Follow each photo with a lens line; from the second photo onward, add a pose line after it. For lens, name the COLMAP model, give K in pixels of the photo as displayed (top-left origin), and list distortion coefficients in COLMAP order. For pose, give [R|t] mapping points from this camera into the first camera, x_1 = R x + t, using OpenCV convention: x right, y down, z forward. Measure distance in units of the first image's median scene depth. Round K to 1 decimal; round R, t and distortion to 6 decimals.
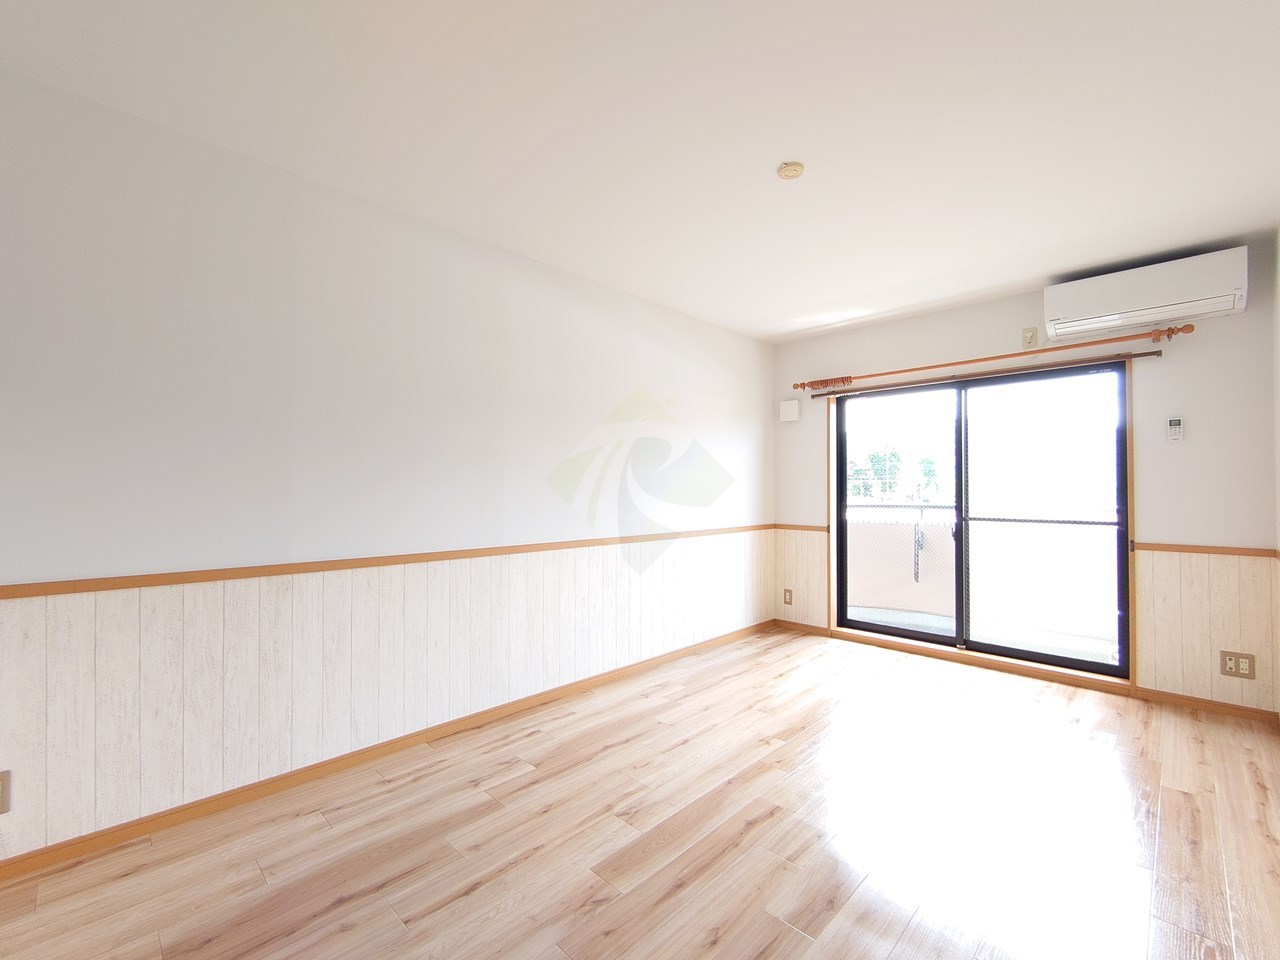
lens RADIAL K [[543.9, 0, 640.0], [0, 543.9, 480.0], [0, 0, 1]] dist [-0.004153, -0.000385]
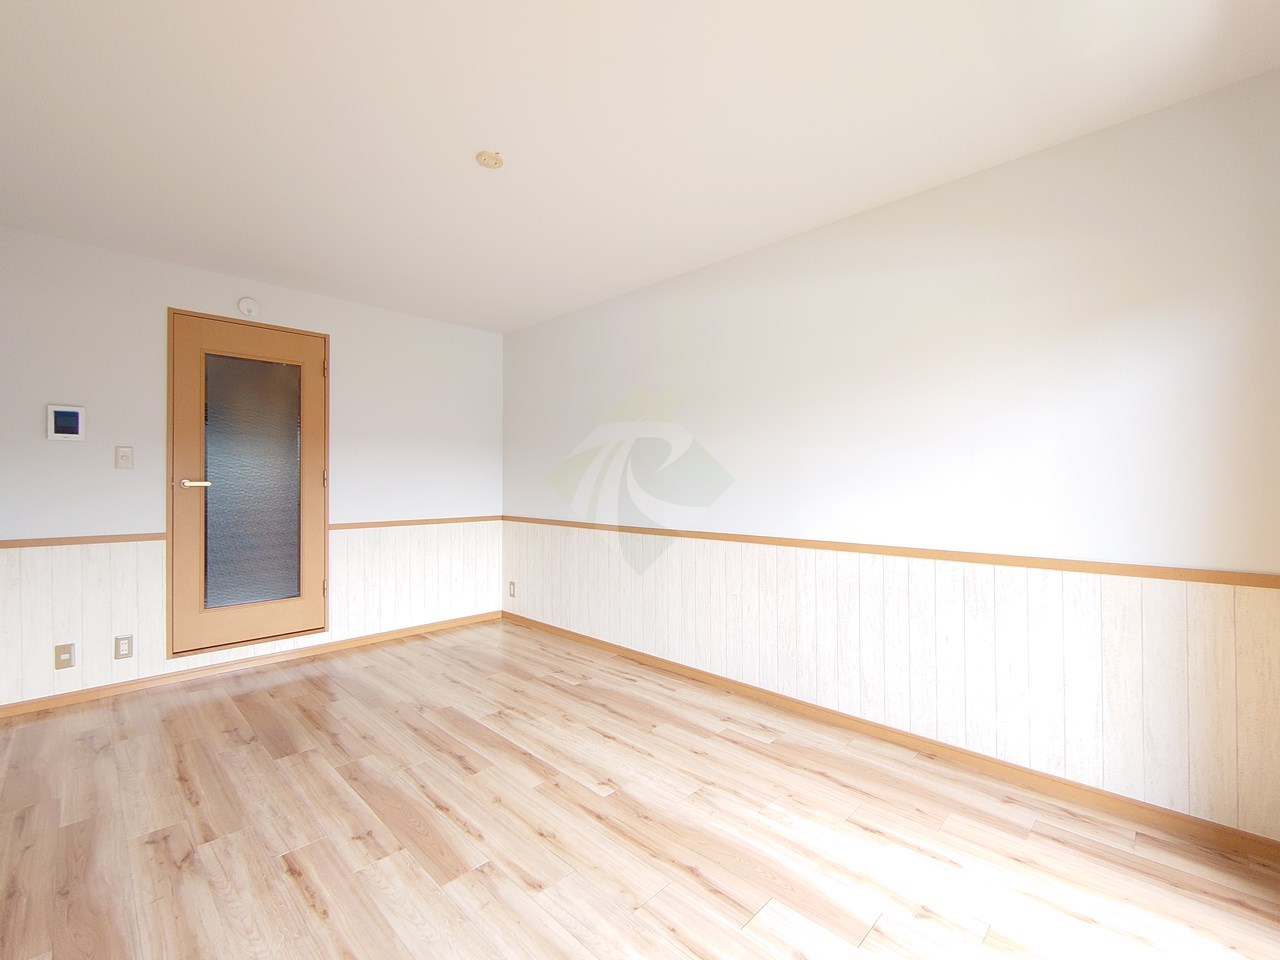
lens RADIAL K [[543.9, 0, 640.0], [0, 543.9, 480.0], [0, 0, 1]] dist [-0.004153, -0.000385]
pose [[0.010504, -0.002034, -0.999943, 1.063118], [0.022462, 0.999746, -0.001798, 0.018411], [0.999693, -0.022441, 0.010547, 1.048262]]
